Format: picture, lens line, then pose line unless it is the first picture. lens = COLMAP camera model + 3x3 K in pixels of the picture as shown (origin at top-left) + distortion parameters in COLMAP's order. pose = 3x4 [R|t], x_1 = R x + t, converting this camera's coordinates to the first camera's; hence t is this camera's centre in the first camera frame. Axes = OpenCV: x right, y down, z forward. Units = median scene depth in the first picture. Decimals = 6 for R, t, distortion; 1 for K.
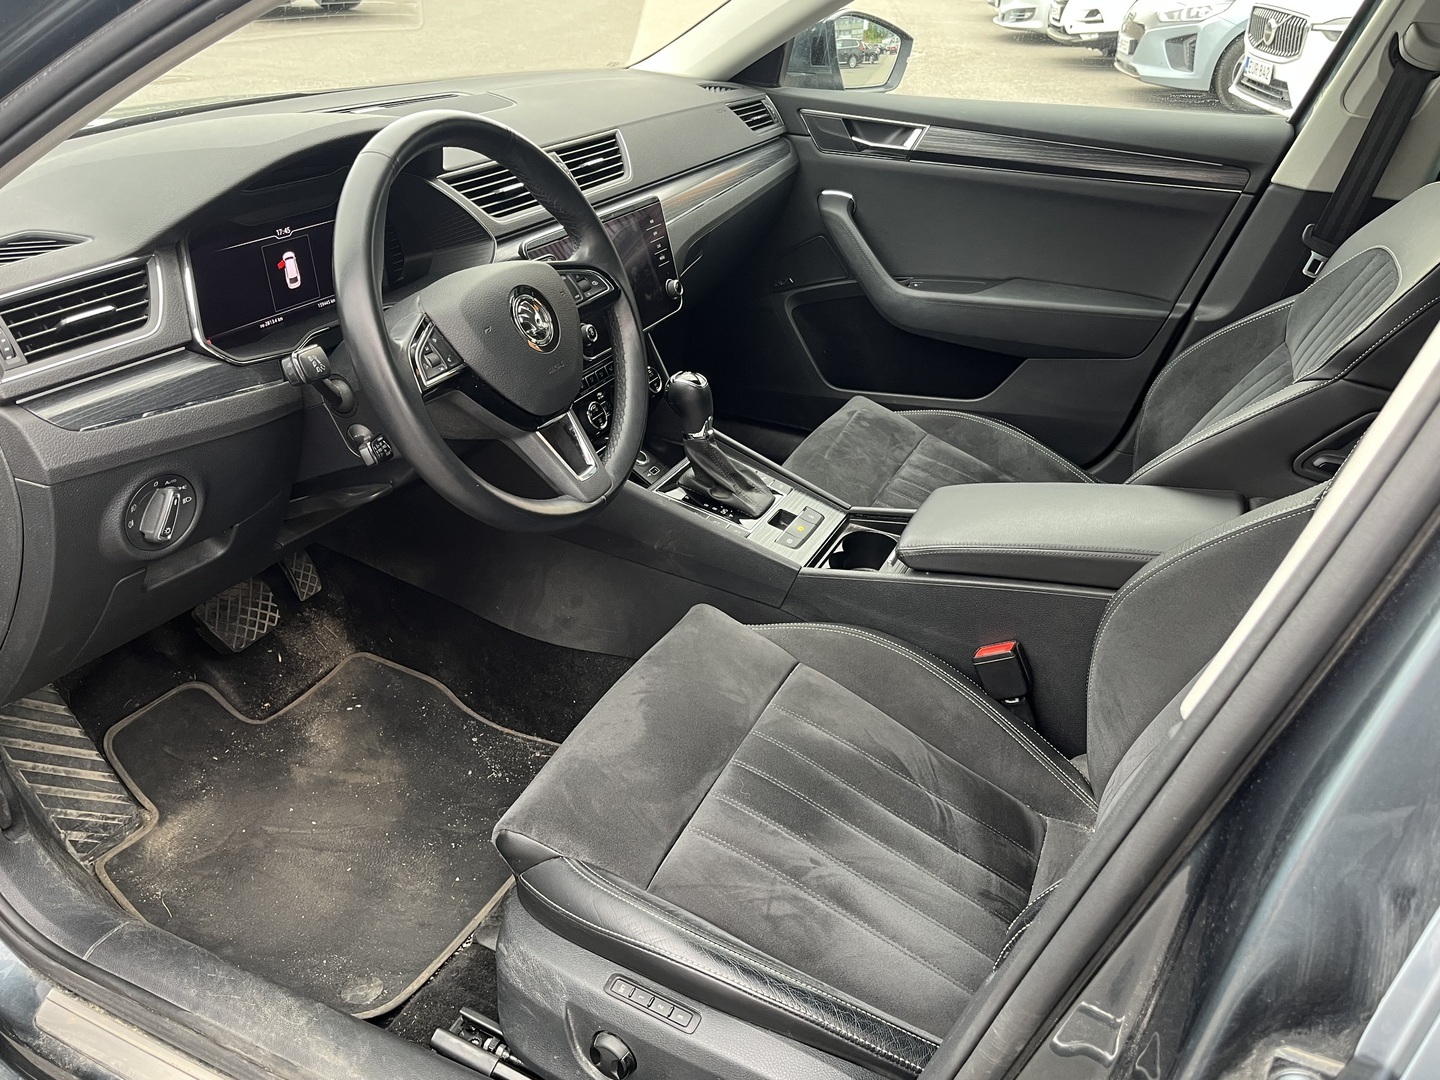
lens RADIAL K [[1088.2, 0, 720.0], [0, 1088.2, 540.0], [0, 0, 1]] dist [-0.000501, -0.000443]
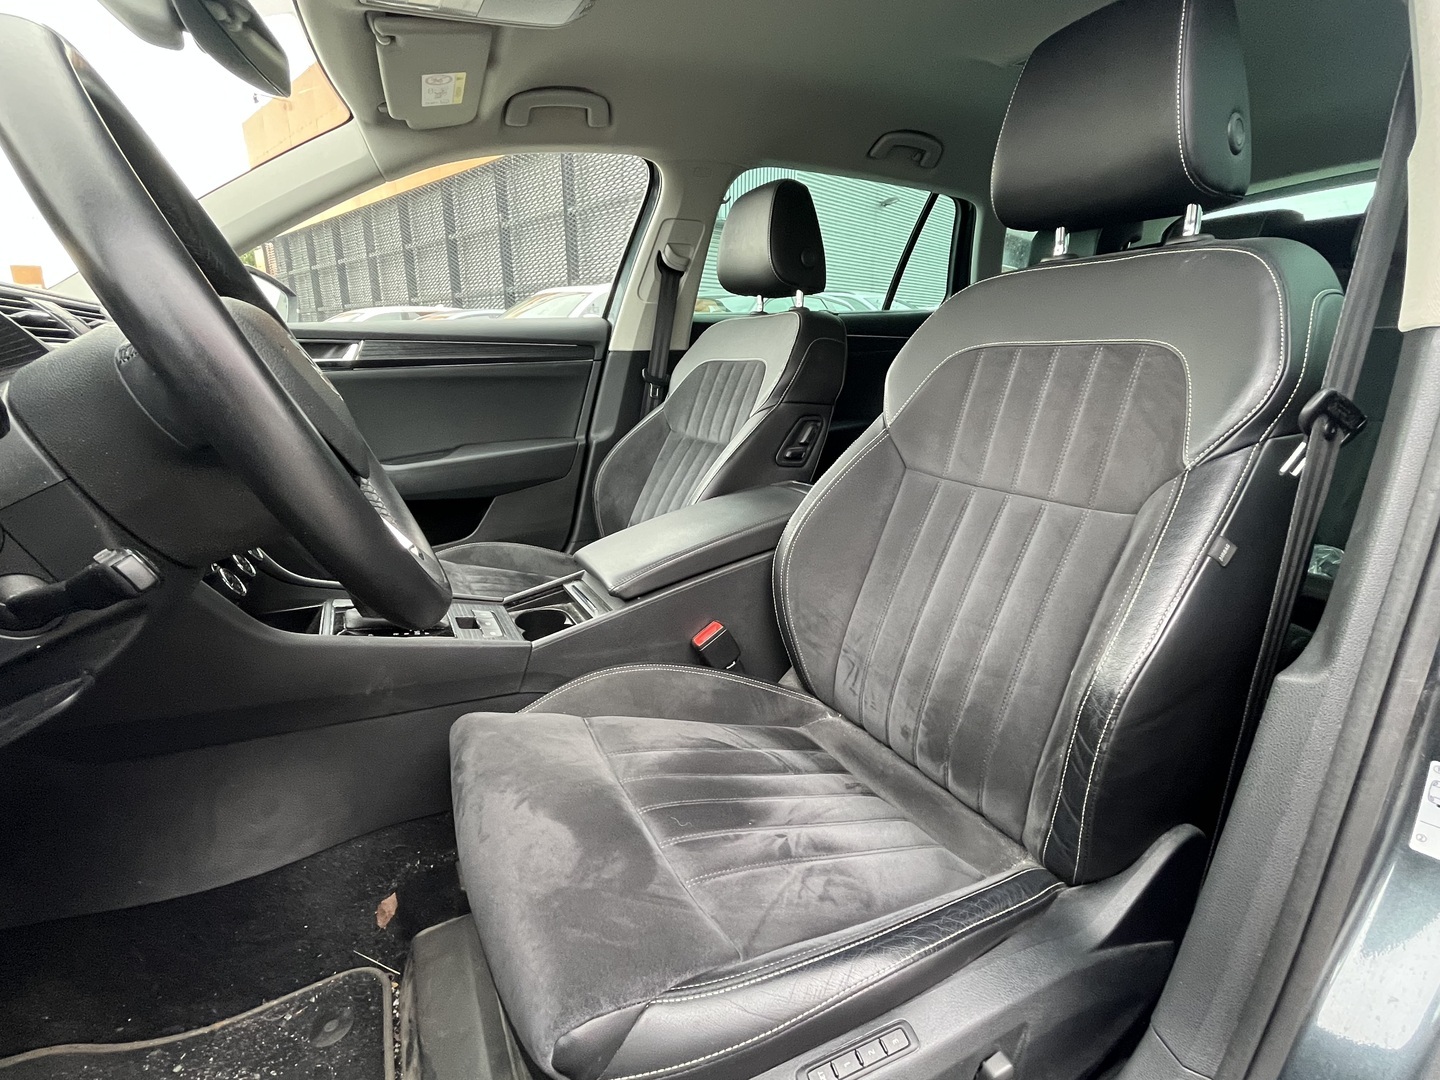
lens RADIAL K [[667.6, 0, 720.0], [0, 667.6, 540.0], [0, 0, 1]] dist [-0.010411, -0.000223]
pose [[0.618288, -0.258913, 0.742081, -0.239565], [0.407167, 0.913120, -0.020656, 0.019857], [-0.672261, 0.314922, 0.669992, 0.365600]]
